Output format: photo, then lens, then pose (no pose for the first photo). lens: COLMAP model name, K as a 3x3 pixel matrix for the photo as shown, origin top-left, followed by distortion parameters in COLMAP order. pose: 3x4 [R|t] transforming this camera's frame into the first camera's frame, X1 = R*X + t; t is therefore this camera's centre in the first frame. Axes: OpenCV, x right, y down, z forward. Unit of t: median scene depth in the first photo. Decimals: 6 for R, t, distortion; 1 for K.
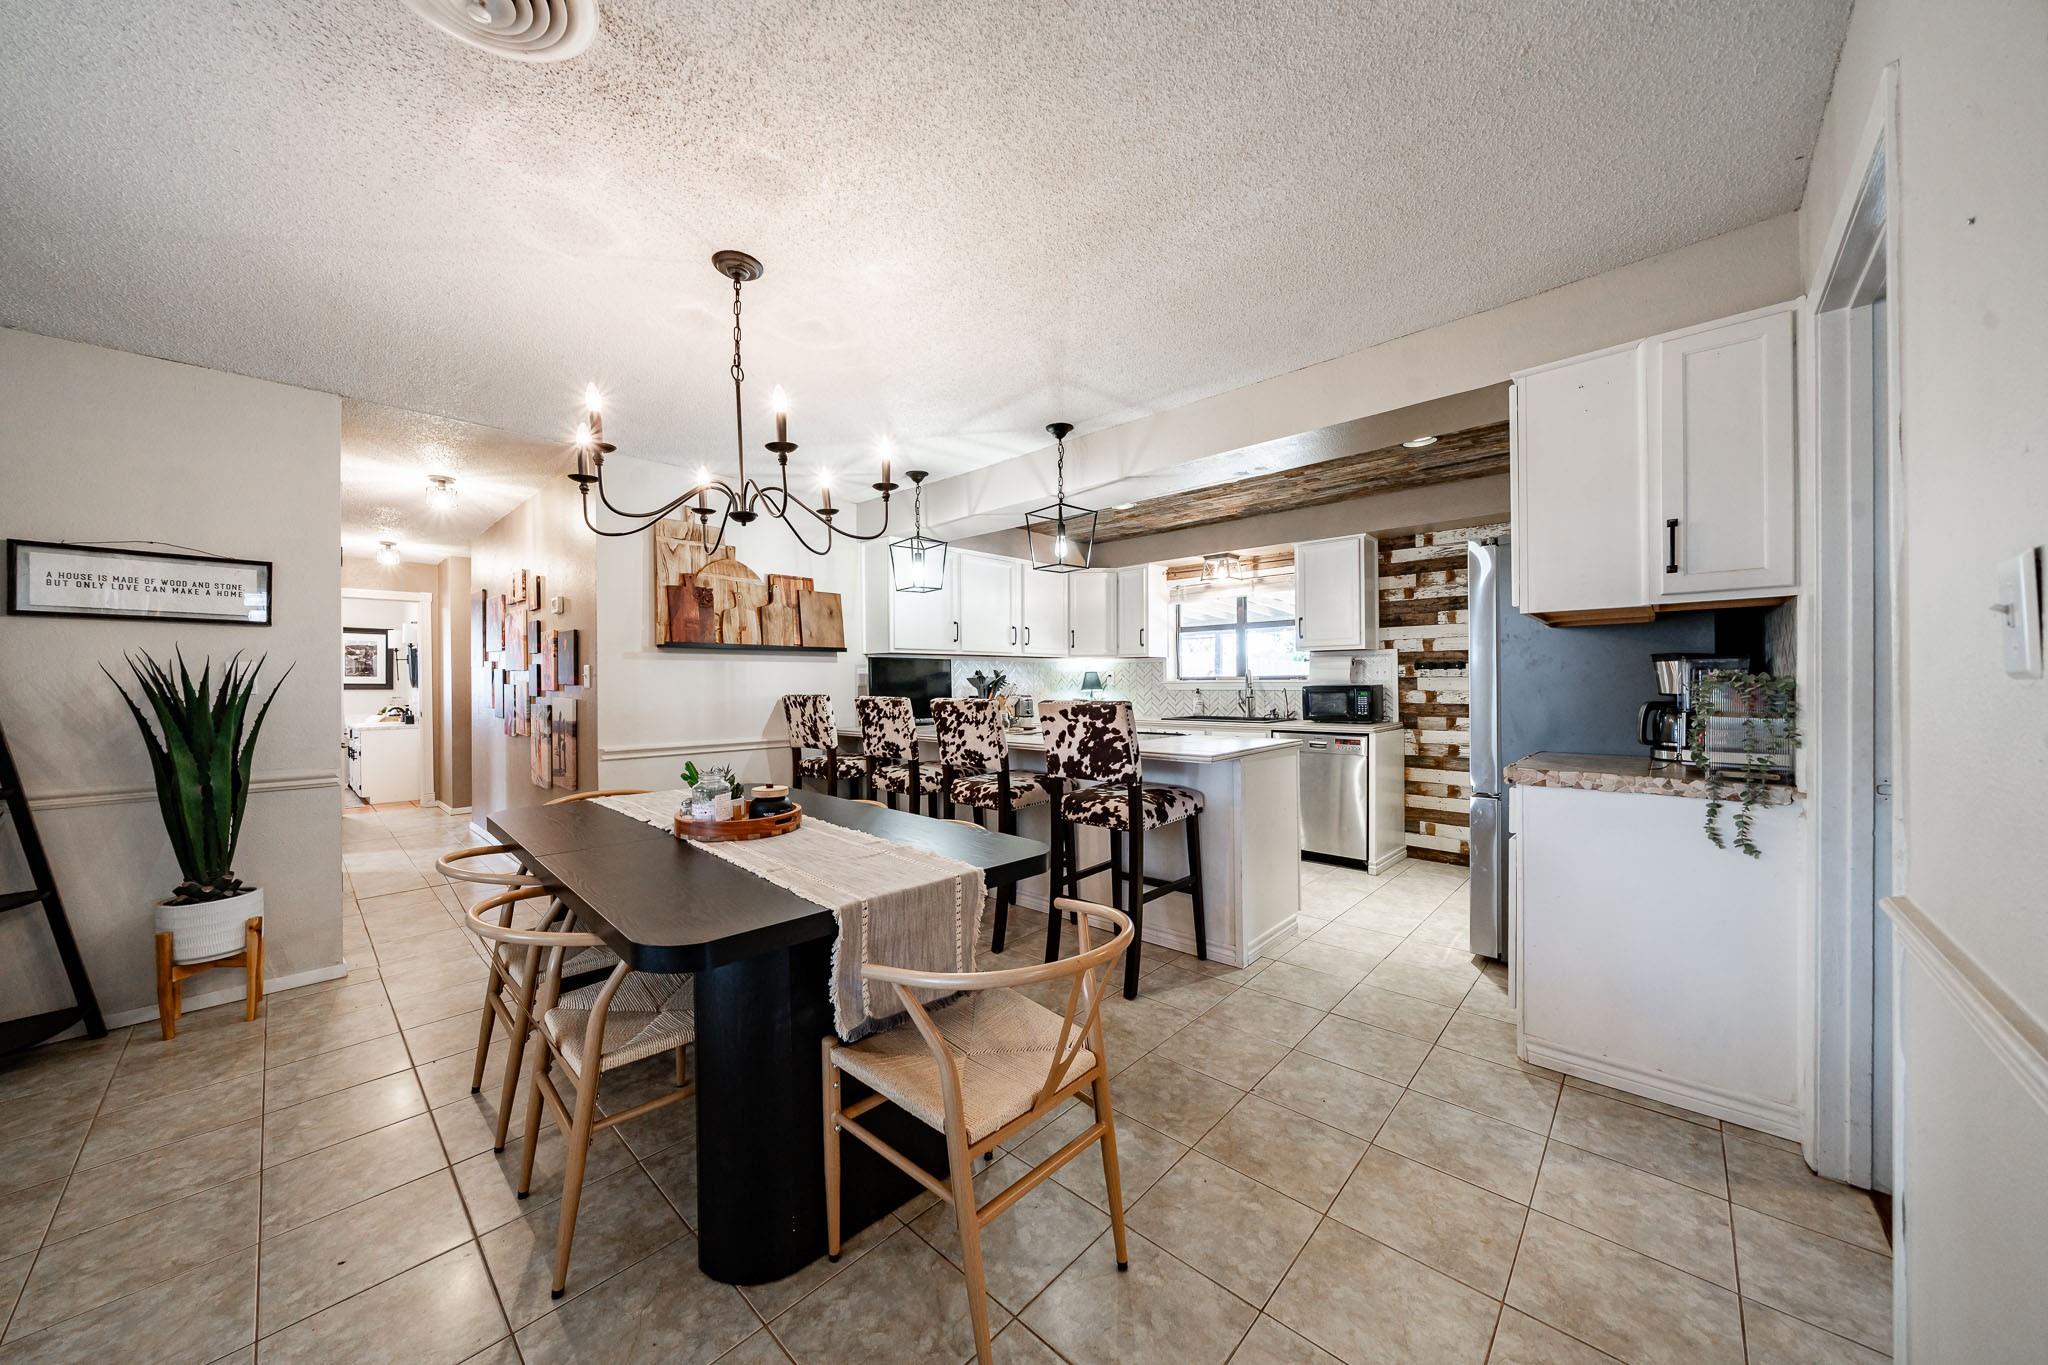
lens RADIAL K [[703.2, 0, 998.9], [0, 703.2, 682.7], [0, 0, 1]] dist [-0.000613, -0.000607]
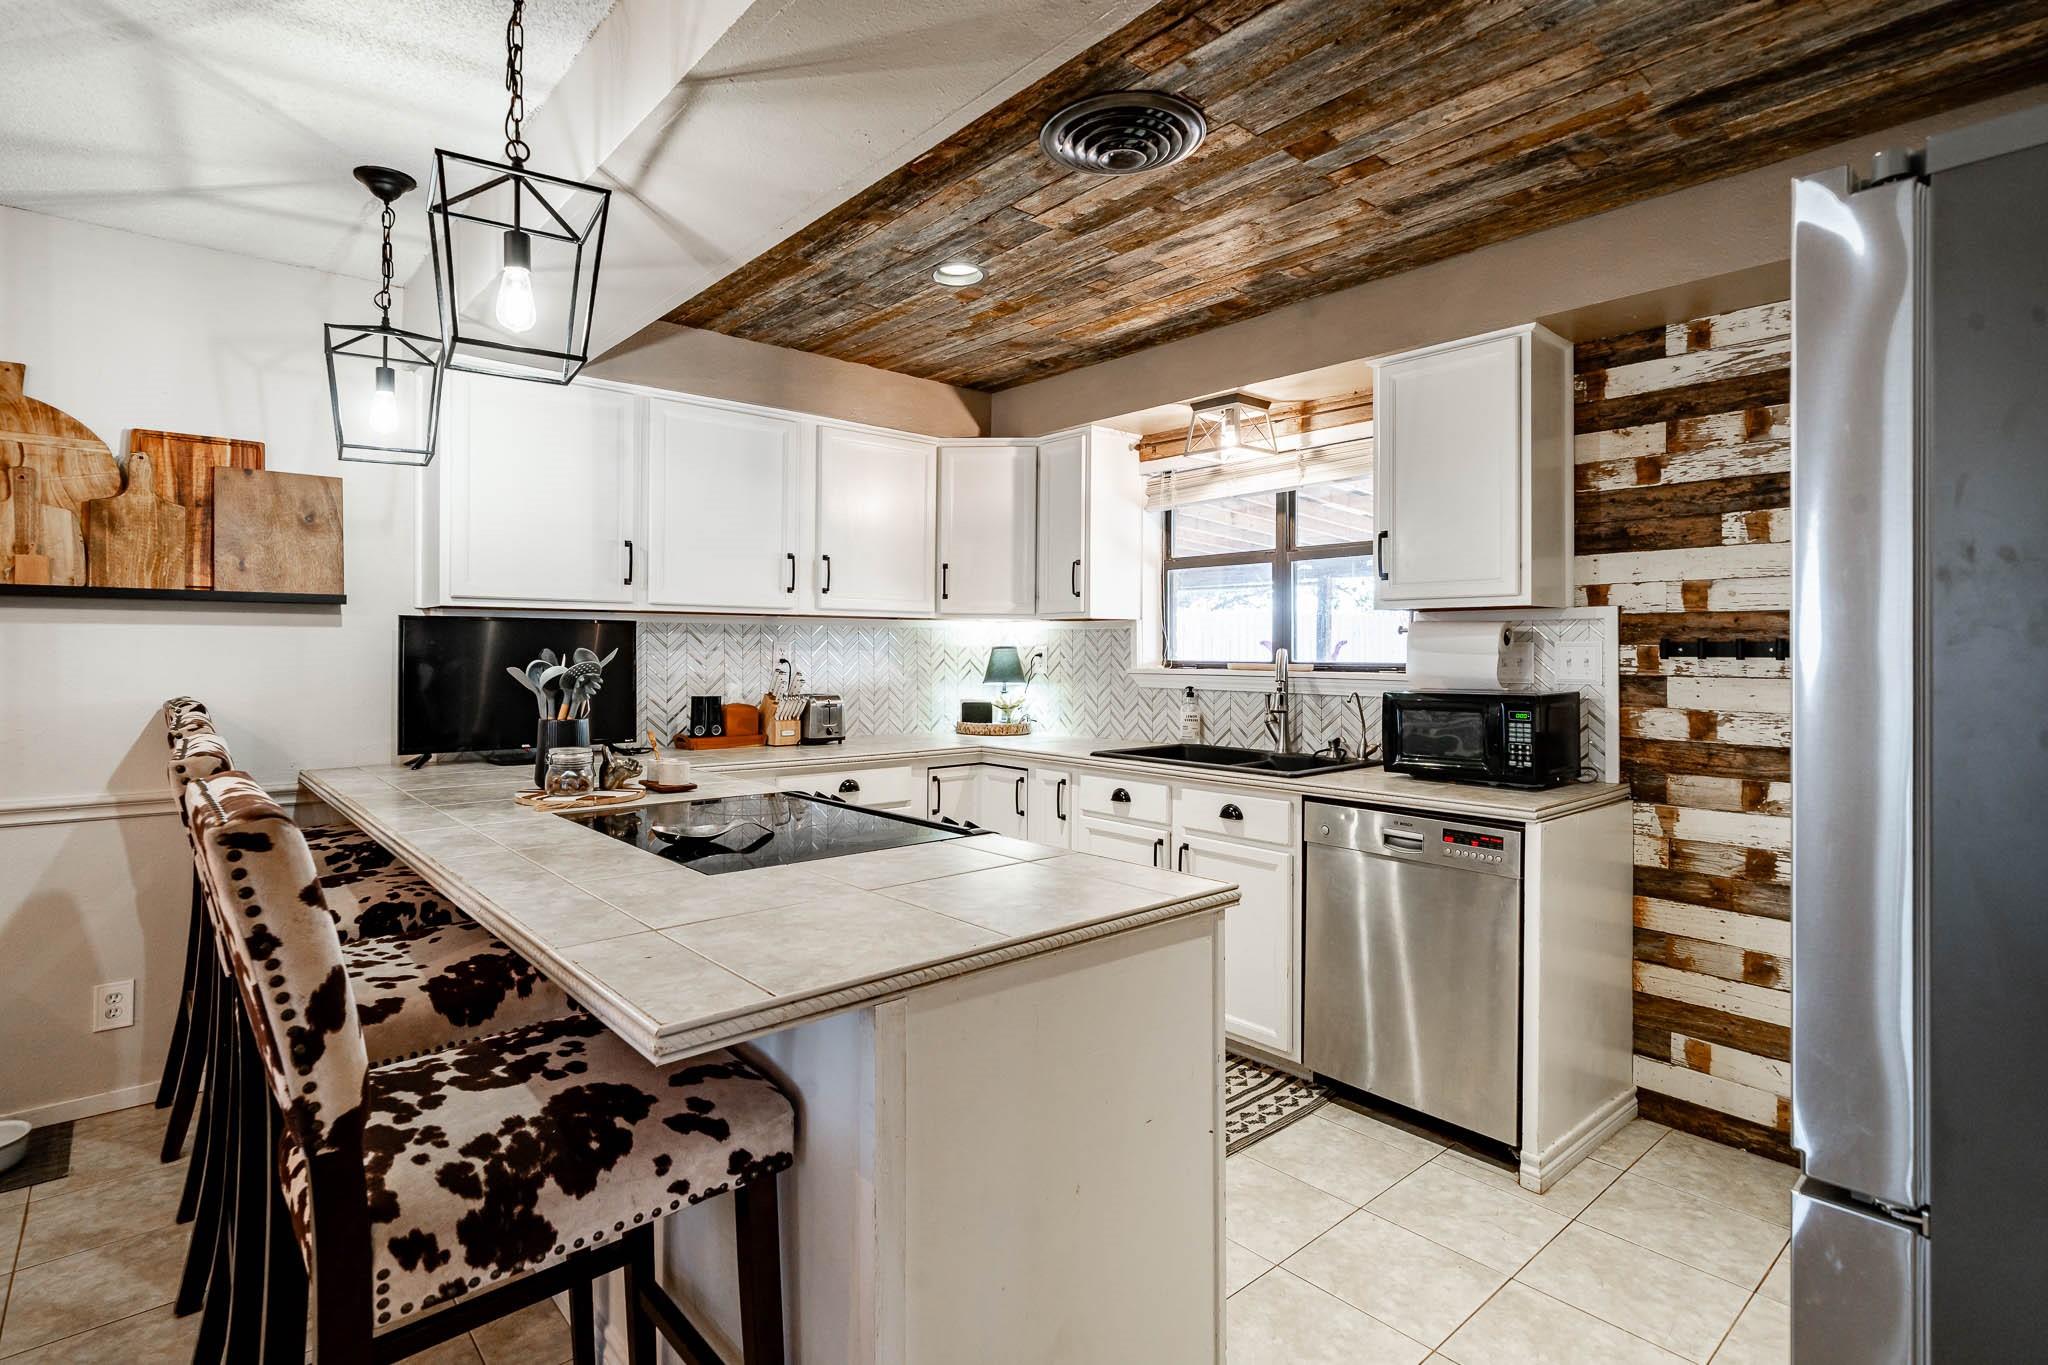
lens RADIAL K [[999.3, 0, 989.8], [0, 999.3, 647.1], [0, 0, 1]] dist [0.003987, -0.001317]
pose [[0.995061, 0.011065, -0.098652, 0.317005], [-0.011405, 0.999931, -0.002888, -0.022206], [0.098613, 0.003999, 0.995118, 0.466067]]
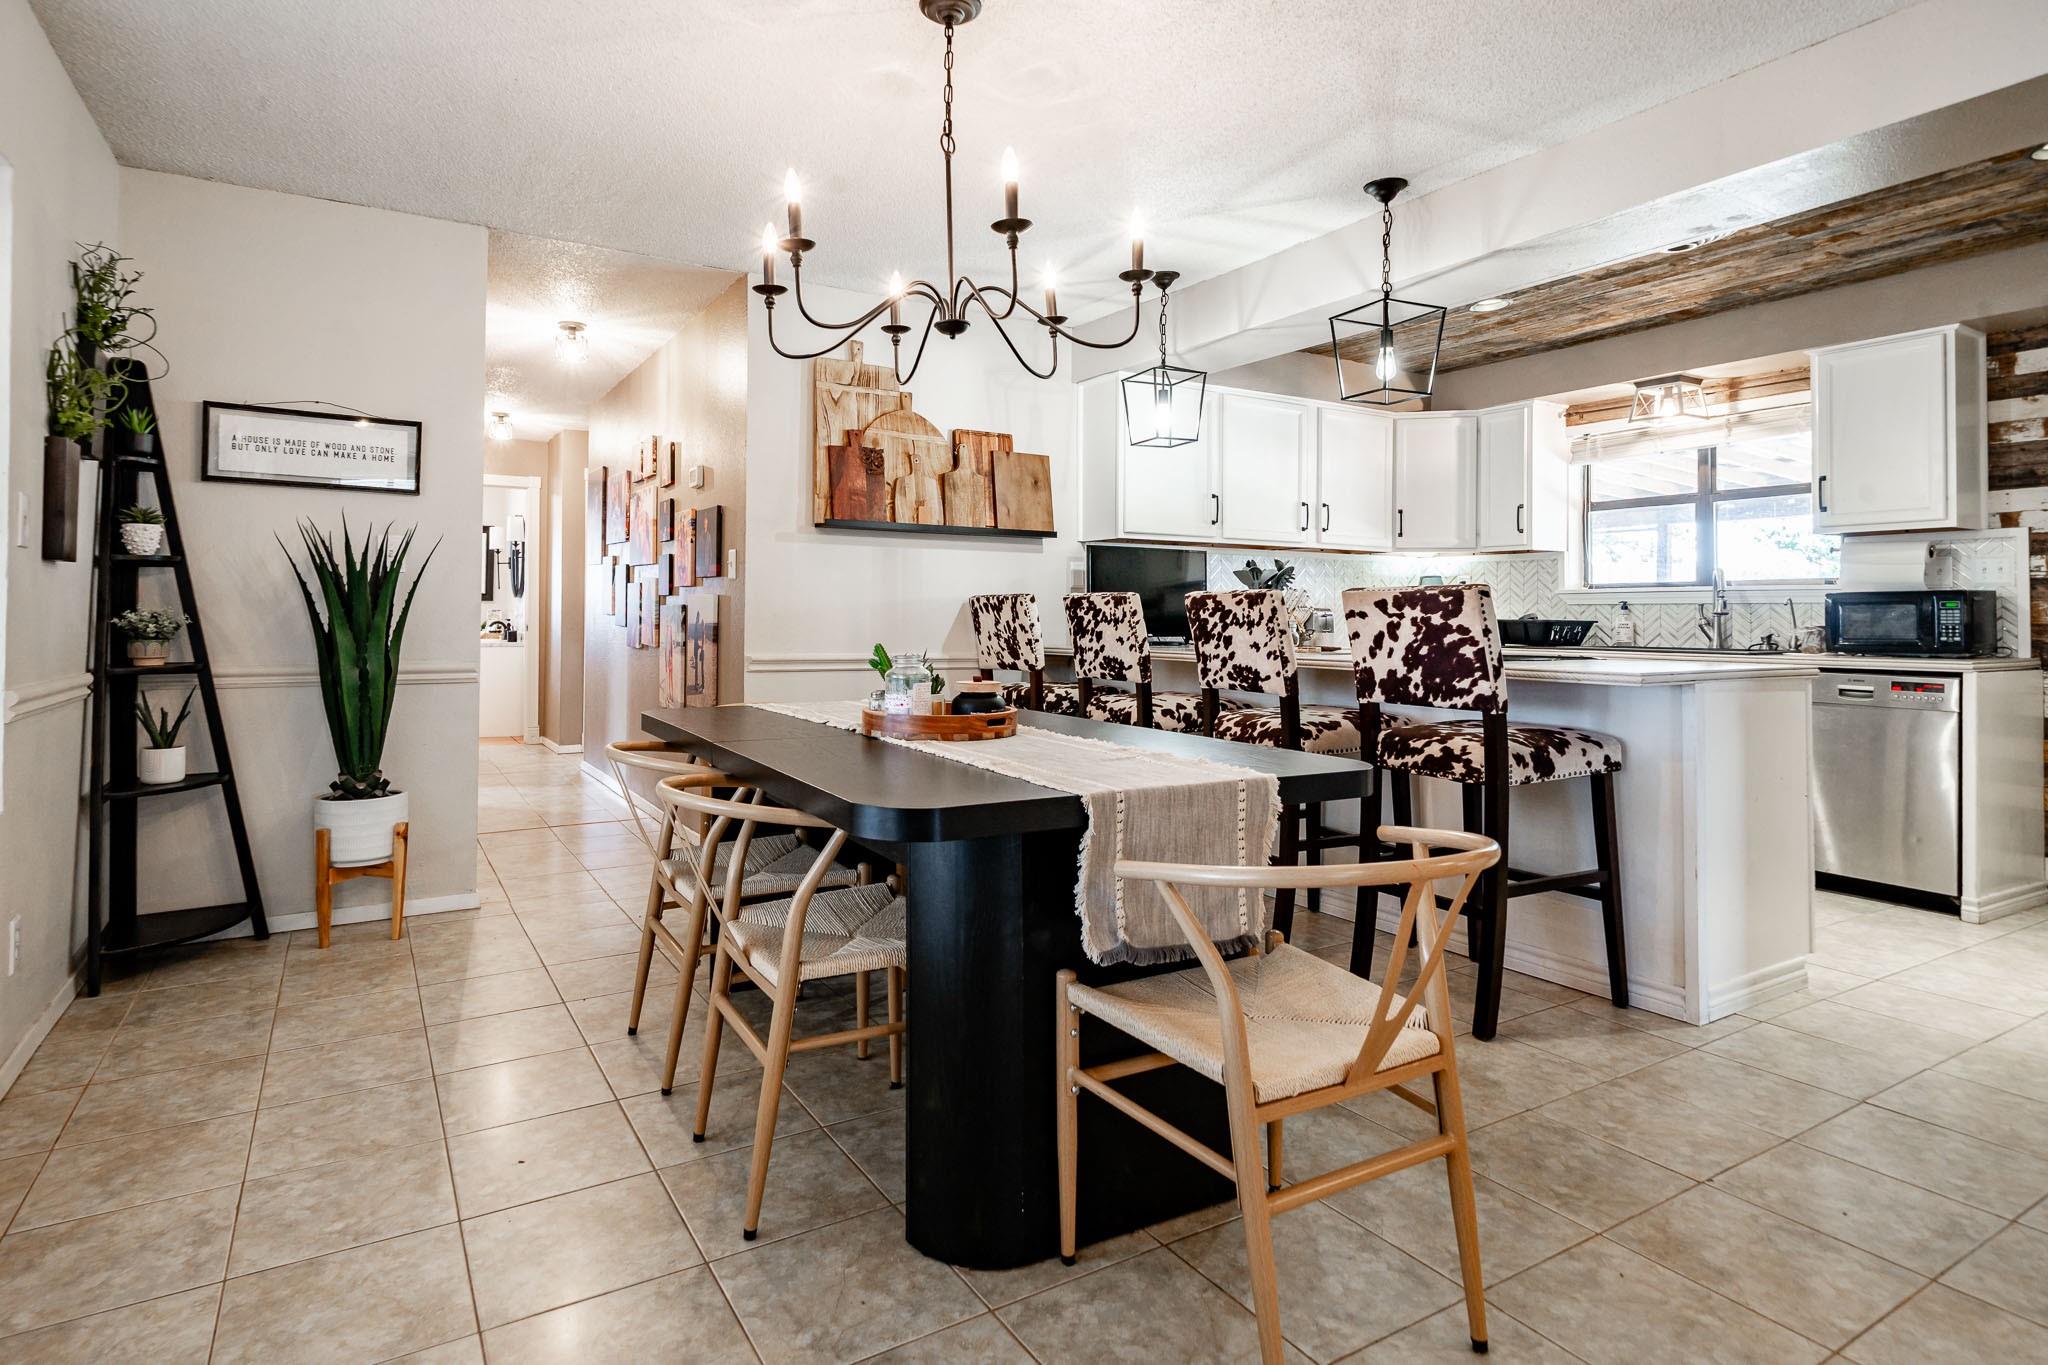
lens RADIAL K [[1068.8, 0, 959.0], [0, 1068.8, 602.1], [0, 0, 1]] dist [0.008997, -0.001944]
pose [[0.960556, 0.010891, -0.277873, -0.013601], [-0.015649, 0.999766, -0.014912, 0.046187], [0.277645, 0.018672, 0.960502, -0.068931]]
